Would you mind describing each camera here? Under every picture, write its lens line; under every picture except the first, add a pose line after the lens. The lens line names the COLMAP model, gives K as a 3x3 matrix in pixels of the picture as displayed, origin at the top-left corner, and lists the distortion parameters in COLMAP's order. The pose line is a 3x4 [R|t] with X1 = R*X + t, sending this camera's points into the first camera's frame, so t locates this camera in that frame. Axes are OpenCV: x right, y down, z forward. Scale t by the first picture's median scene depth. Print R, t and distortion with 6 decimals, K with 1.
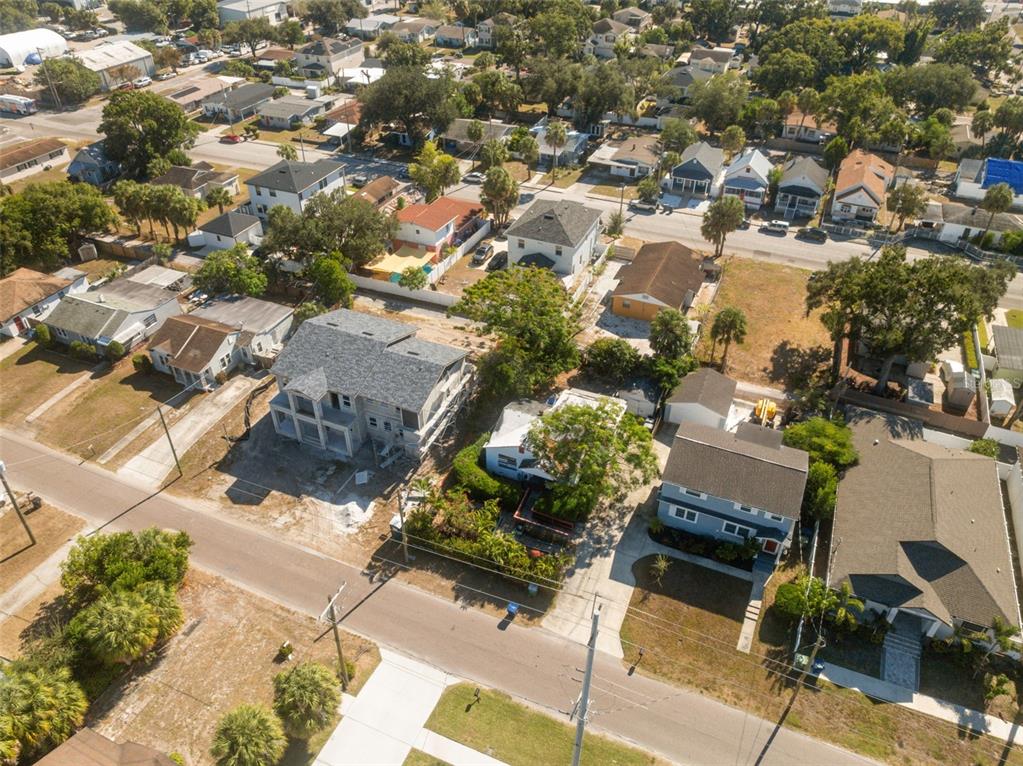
lens RADIAL K [[726.6, 0, 512.0], [0, 726.6, 381.7], [0, 0, 1]] dist [-0.038090, 0.017616]
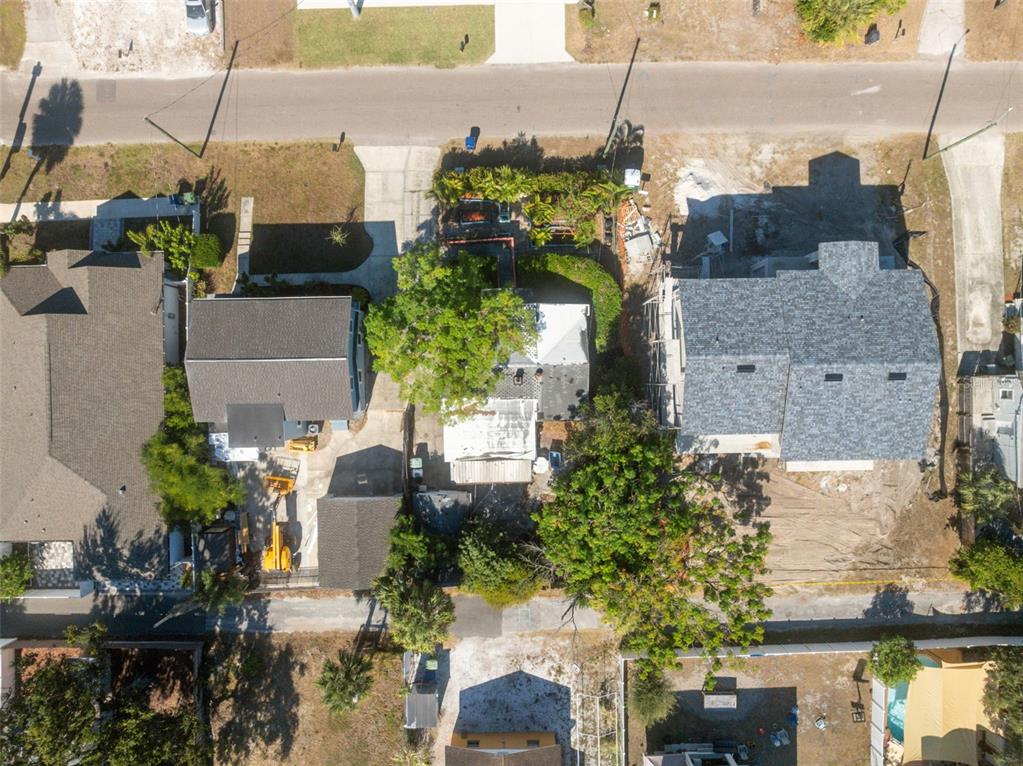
lens RADIAL K [[726.6, 0, 507.6], [0, 726.6, 386.3], [0, 0, 1]] dist [-0.038090, 0.017616]
pose [[-0.910809, 0.412770, 0.006915, 0.065108], [-0.245988, -0.556091, 0.793885, -0.510473], [0.331537, 0.721376, 0.608029, 0.516228]]
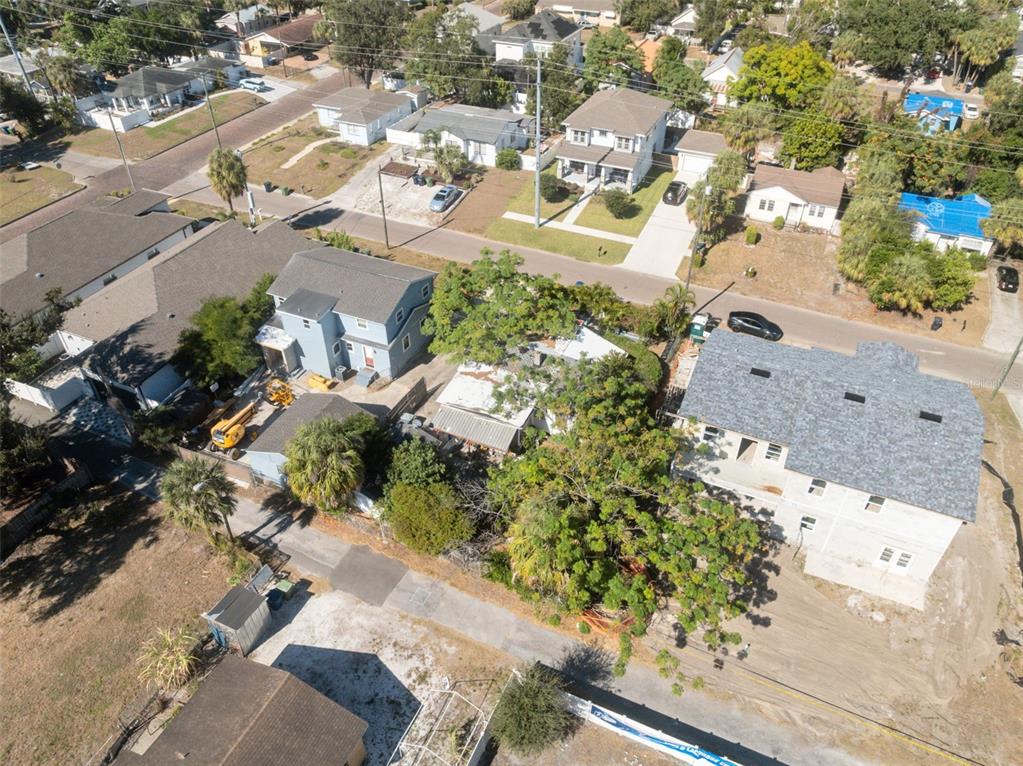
lens RADIAL K [[726.6, 0, 509.4], [0, 726.6, 388.2], [0, 0, 1]] dist [-0.038090, 0.017616]
pose [[-0.999803, -0.008080, 0.018151, 0.073445], [0.015770, 0.232992, 0.972351, -0.647391], [-0.012085, 0.972445, -0.232819, 1.135321]]
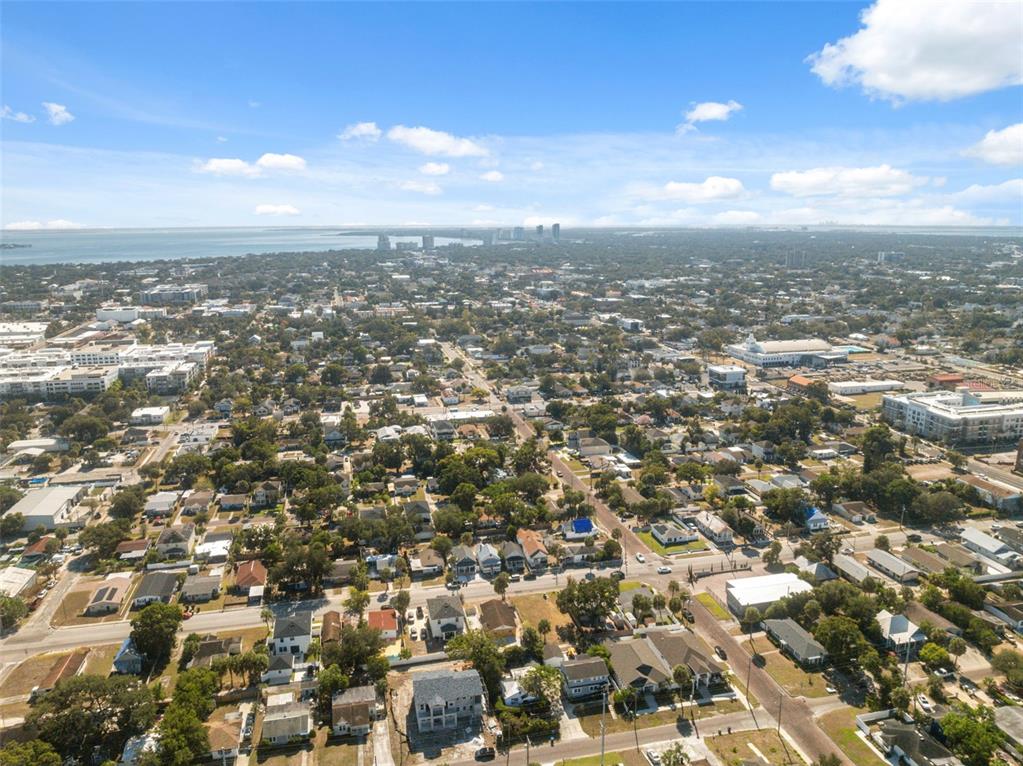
lens RADIAL K [[726.6, 0, 511.3], [0, 726.6, 383.9], [0, 0, 1]] dist [-0.038090, 0.017616]
pose [[0.802549, -0.133899, 0.581365, -1.313600], [0.363950, 0.882031, -0.299269, -0.120291], [-0.472710, 0.451766, 0.756606, -1.448678]]
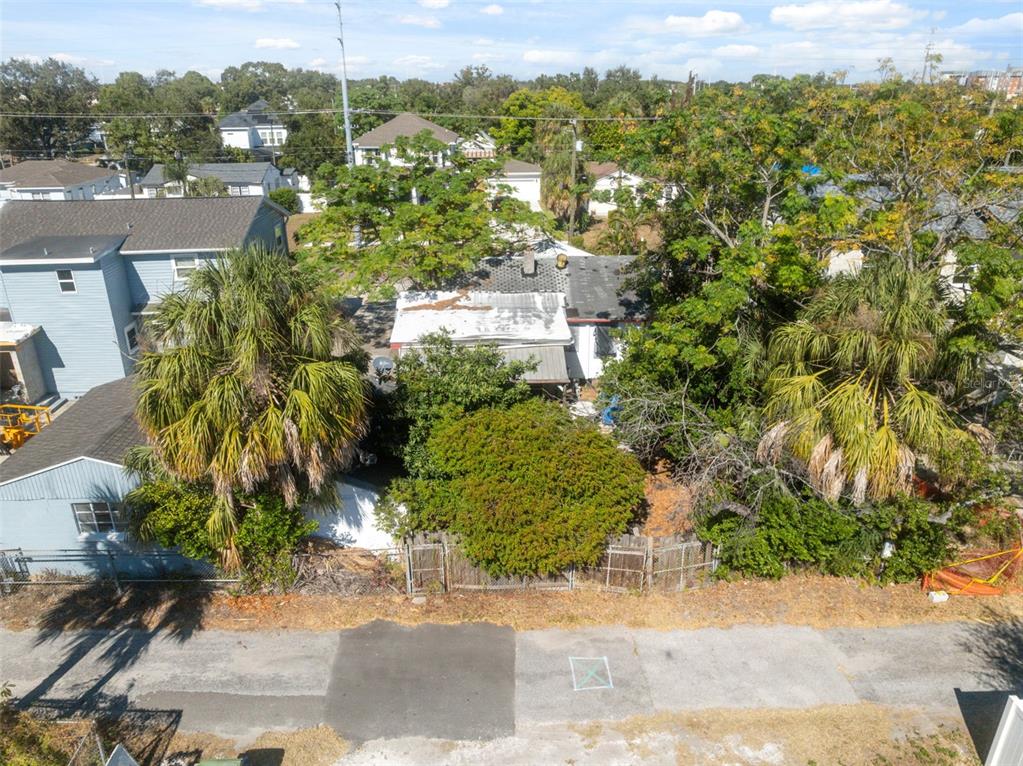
lens RADIAL K [[726.6, 0, 507.8], [0, 726.6, 384.7], [0, 0, 1]] dist [-0.038090, 0.017616]
pose [[-0.902099, 0.172603, -0.395508, 0.249678], [-0.256338, 0.522962, 0.812897, -0.260447], [0.347144, 0.834697, -0.427519, 1.175678]]
